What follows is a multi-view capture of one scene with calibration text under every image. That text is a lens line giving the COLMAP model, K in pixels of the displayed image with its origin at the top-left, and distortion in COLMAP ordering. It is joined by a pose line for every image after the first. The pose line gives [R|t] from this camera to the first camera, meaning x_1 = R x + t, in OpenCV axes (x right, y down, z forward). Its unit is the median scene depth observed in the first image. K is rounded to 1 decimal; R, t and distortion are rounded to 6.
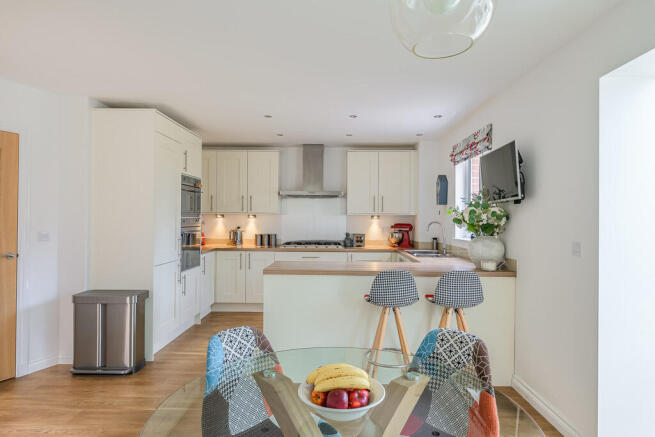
lens RADIAL K [[385.0, 0, 325.3], [0, 385.0, 216.7], [0, 0, 1]] dist [0.002747, -0.000604]
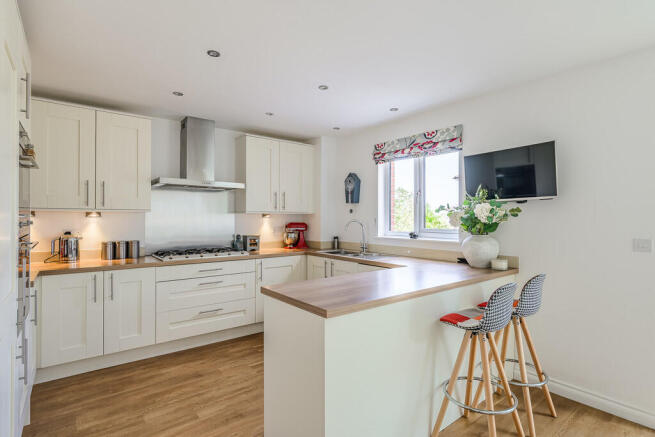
lens RADIAL K [[332.4, 0, 327.6], [0, 332.4, 217.8], [0, 0, 1]] dist [0.004166, 0.001800]
pose [[0.768510, -0.004118, 0.639825, -0.272546], [-0.001515, 0.999965, 0.008256, -0.000706], [-0.639836, -0.007315, 0.768477, 0.363347]]
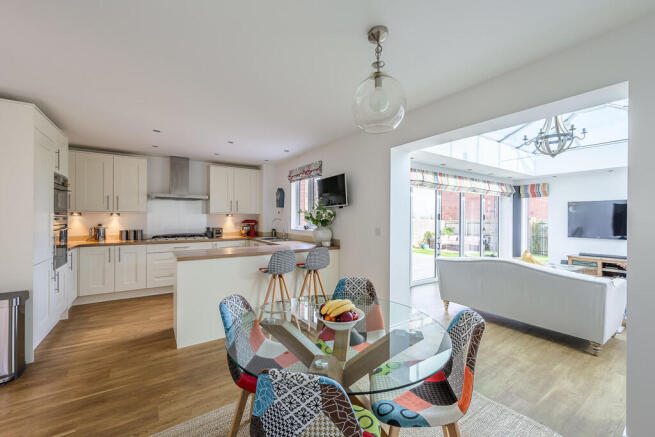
lens RADIAL K [[270.0, 0, 328.3], [0, 270.0, 217.6], [0, 0, 1]] dist [0.004364, 0.000105]
pose [[0.815830, -0.002828, 0.578285, -0.155899], [-0.002843, 0.999956, 0.008901, -0.000838], [-0.578285, -0.008906, 0.815786, 0.004453]]
